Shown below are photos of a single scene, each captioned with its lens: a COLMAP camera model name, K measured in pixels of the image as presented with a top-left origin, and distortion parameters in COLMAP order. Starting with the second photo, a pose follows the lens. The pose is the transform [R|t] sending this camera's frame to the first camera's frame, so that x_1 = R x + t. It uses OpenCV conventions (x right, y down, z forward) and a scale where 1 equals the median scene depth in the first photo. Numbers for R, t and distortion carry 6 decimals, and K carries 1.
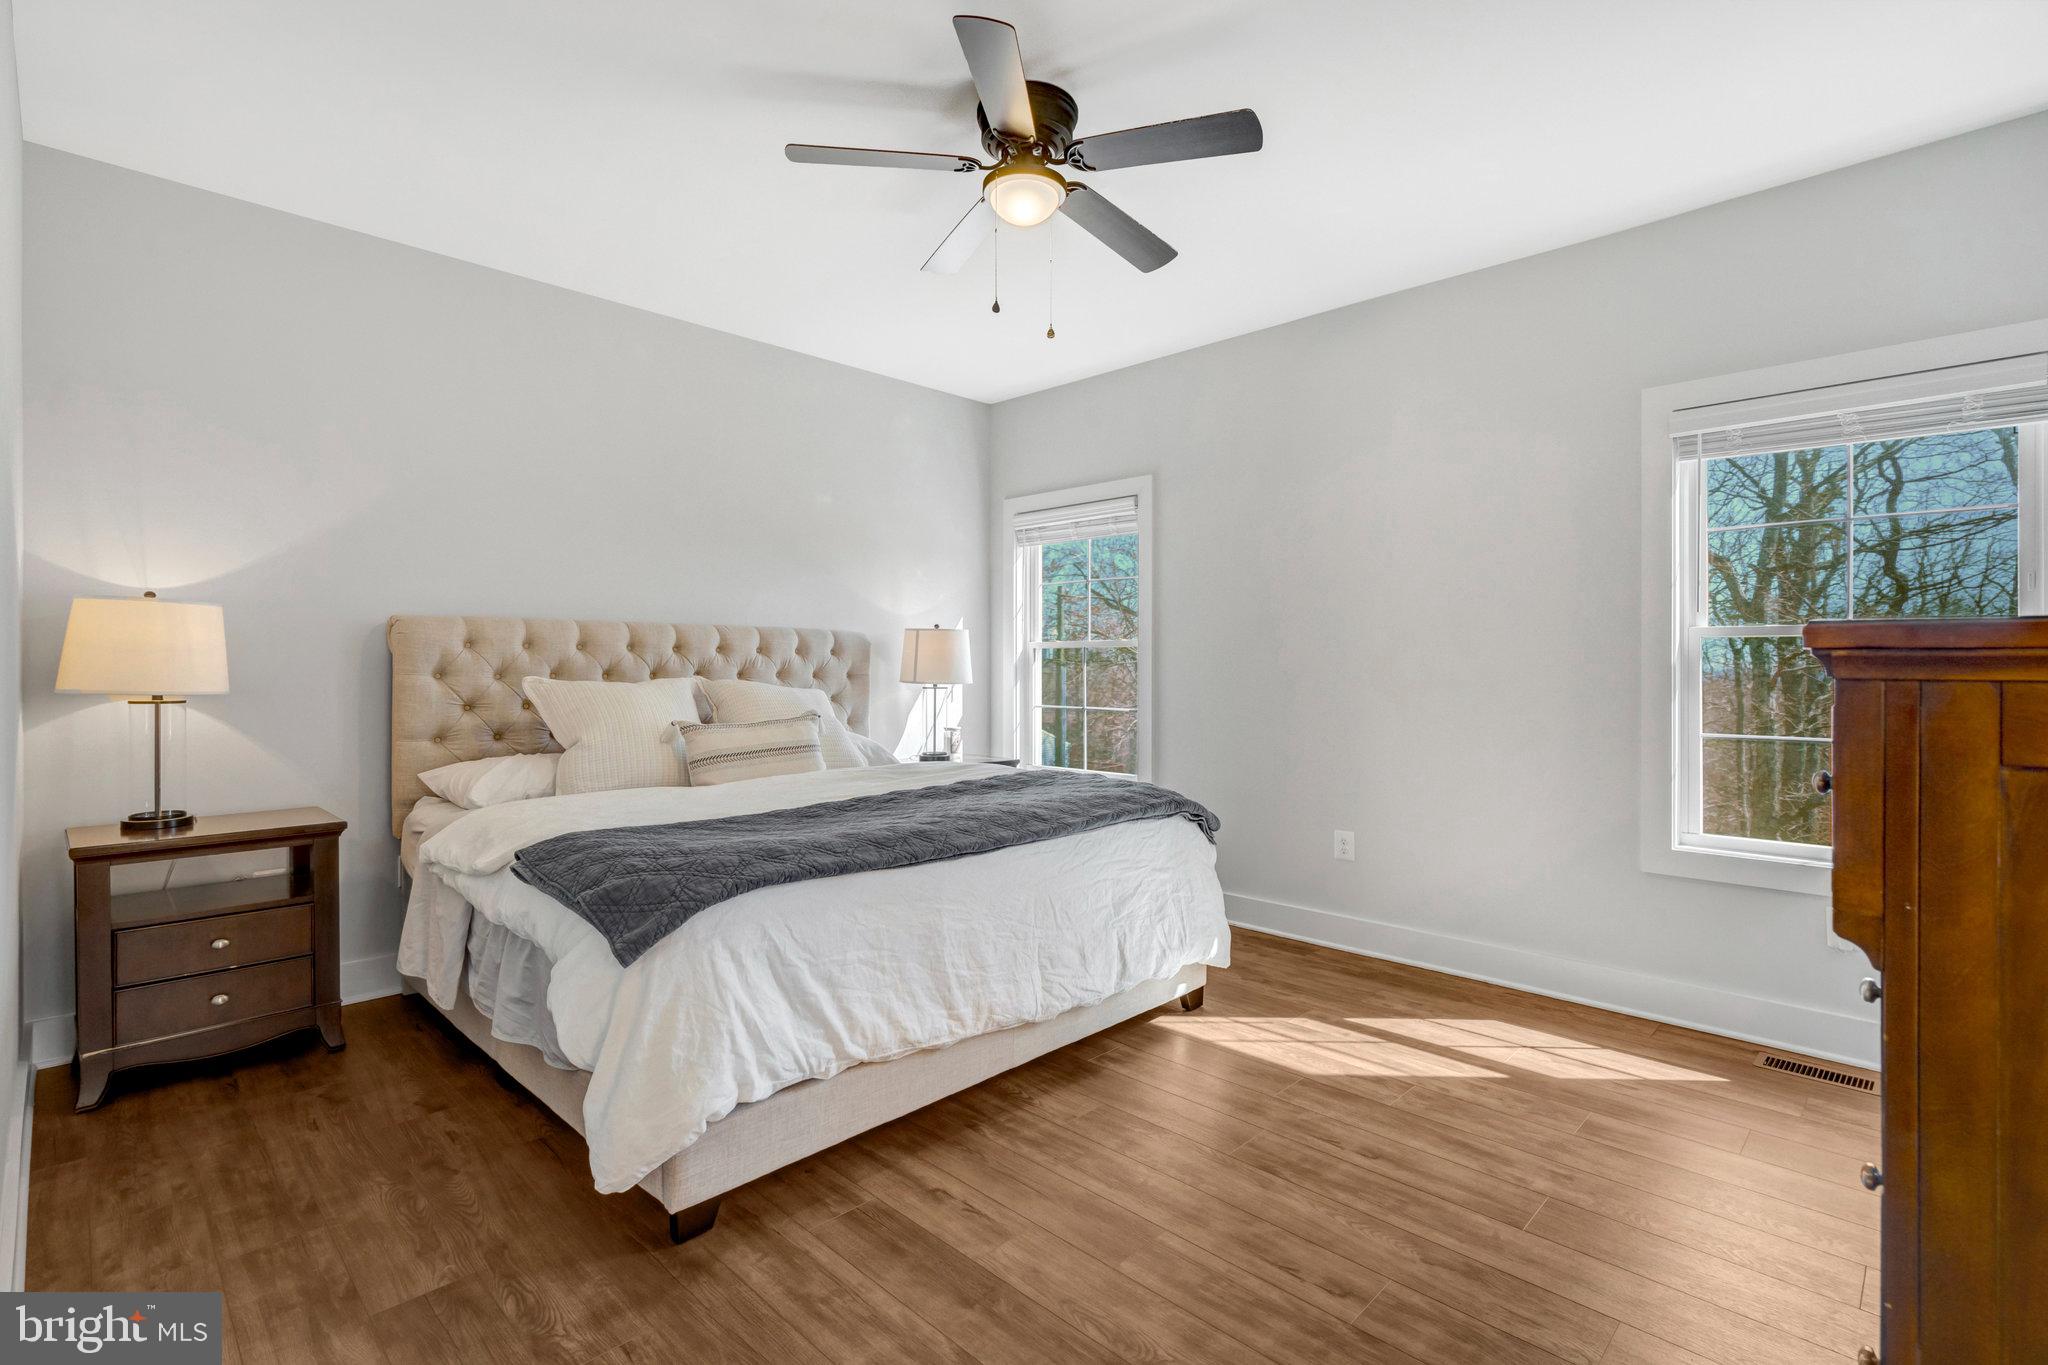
lens RADIAL K [[946.7, 0, 1006.6], [0, 946.7, 670.0], [0, 0, 1]] dist [0.003349, 0.000626]
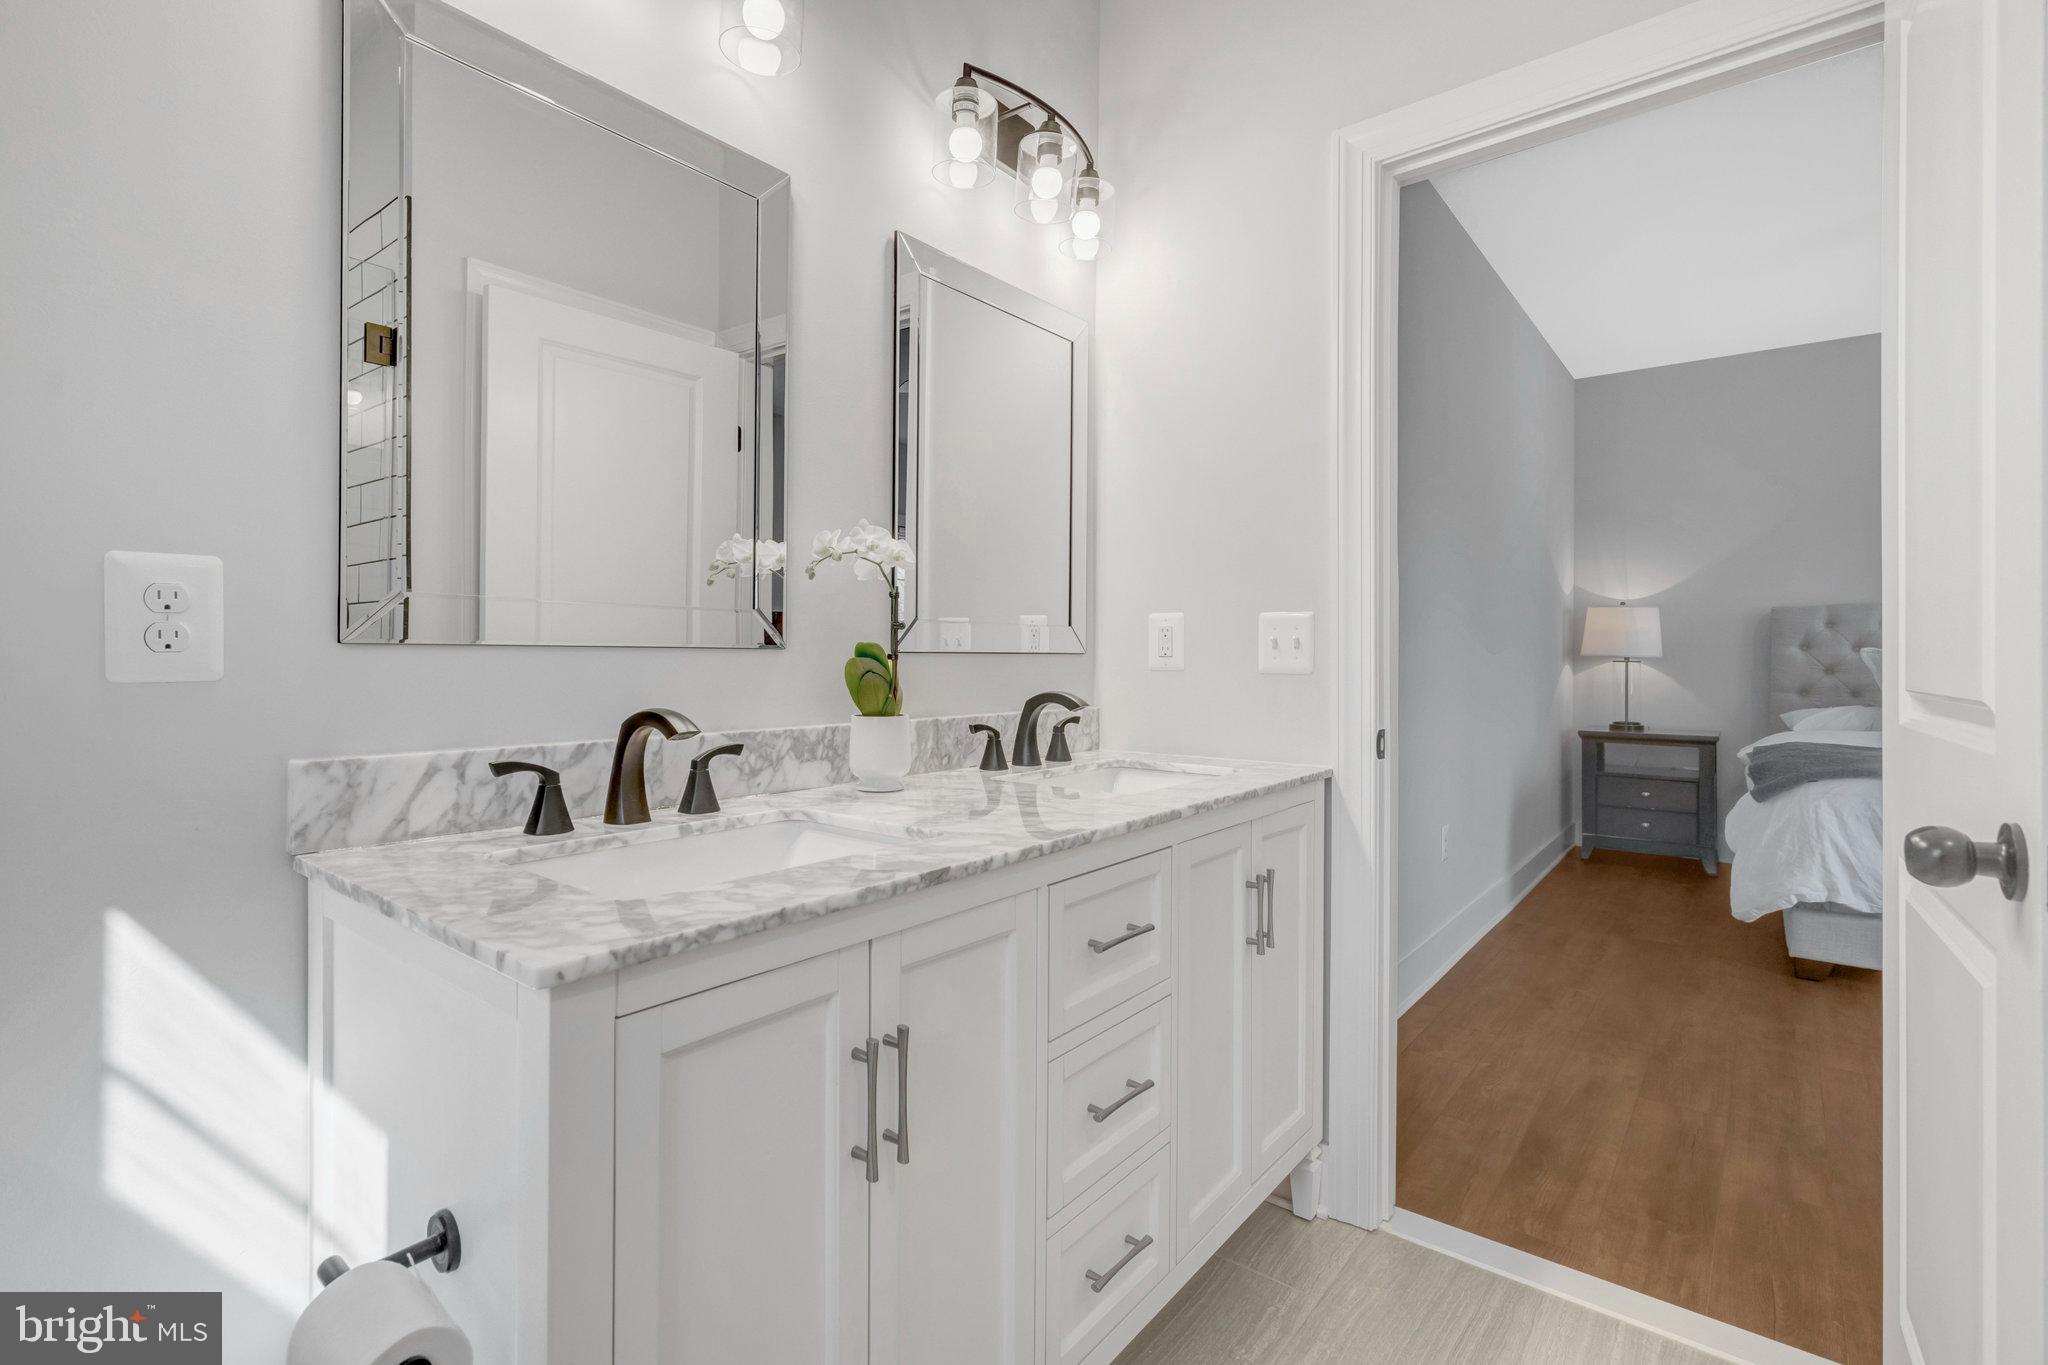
lens RADIAL K [[946.7, 0, 1024.7], [0, 946.7, 664.1], [0, 0, 1]] dist [0.003349, 0.000626]
pose [[0.114287, 0.004801, -0.993436, 0.823486], [-0.009515, 0.999948, 0.003737, 0.044155], [0.993402, 0.009026, 0.114326, -0.384866]]
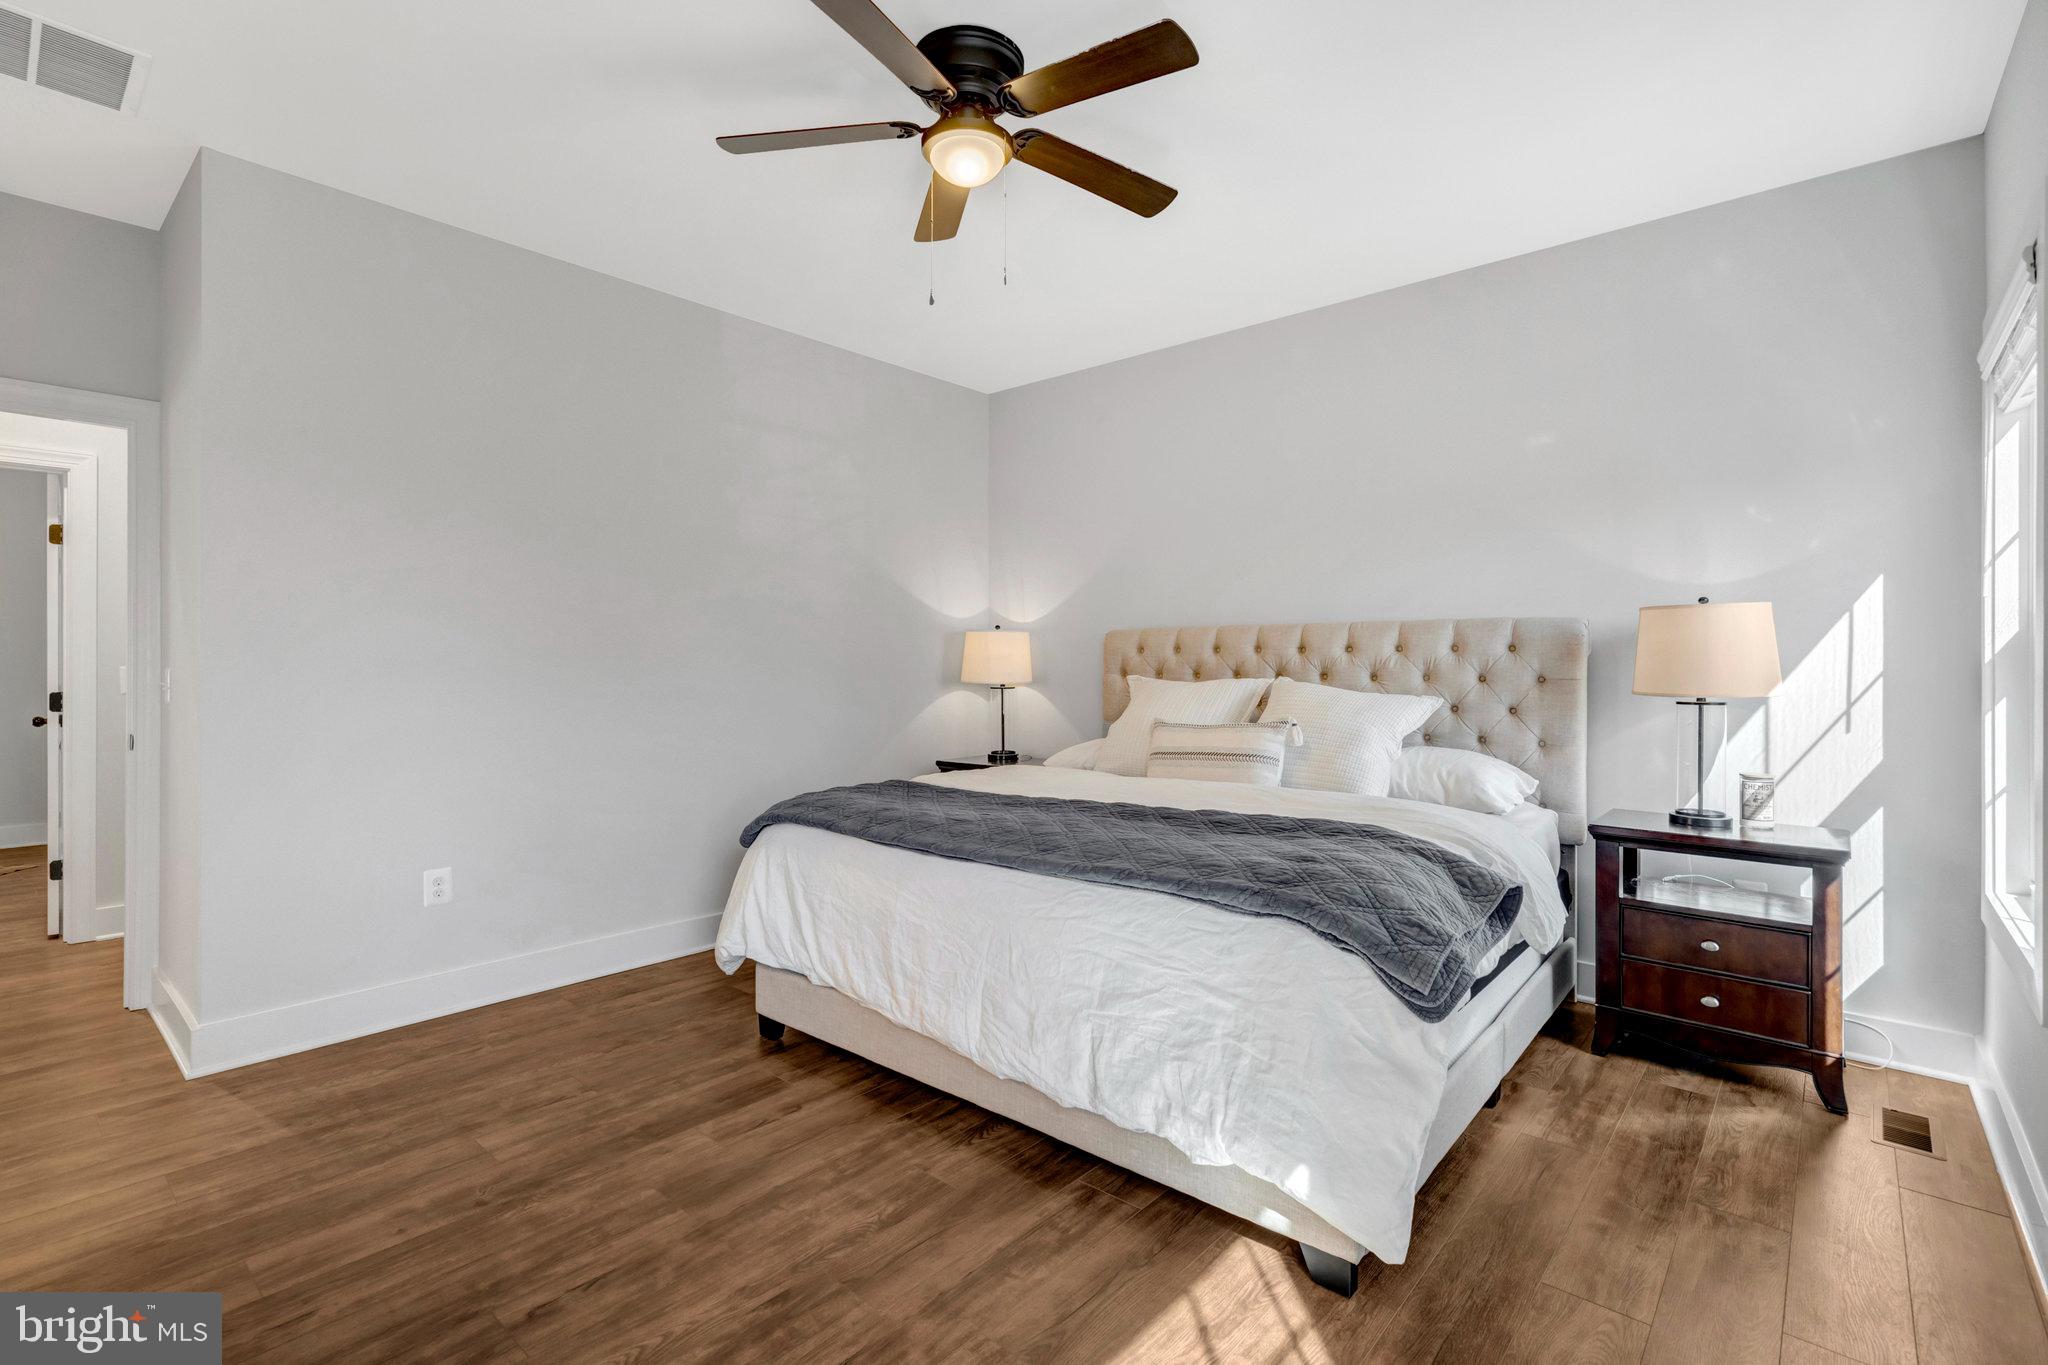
lens RADIAL K [[946.7, 0, 1004.4], [0, 946.7, 678.6], [0, 0, 1]] dist [0.003349, 0.000626]
pose [[0.054815, 0.009077, -0.998455, 0.876945], [-0.005621, 0.999946, 0.008782, 0.001585], [0.998481, 0.005131, 0.054863, 0.933770]]
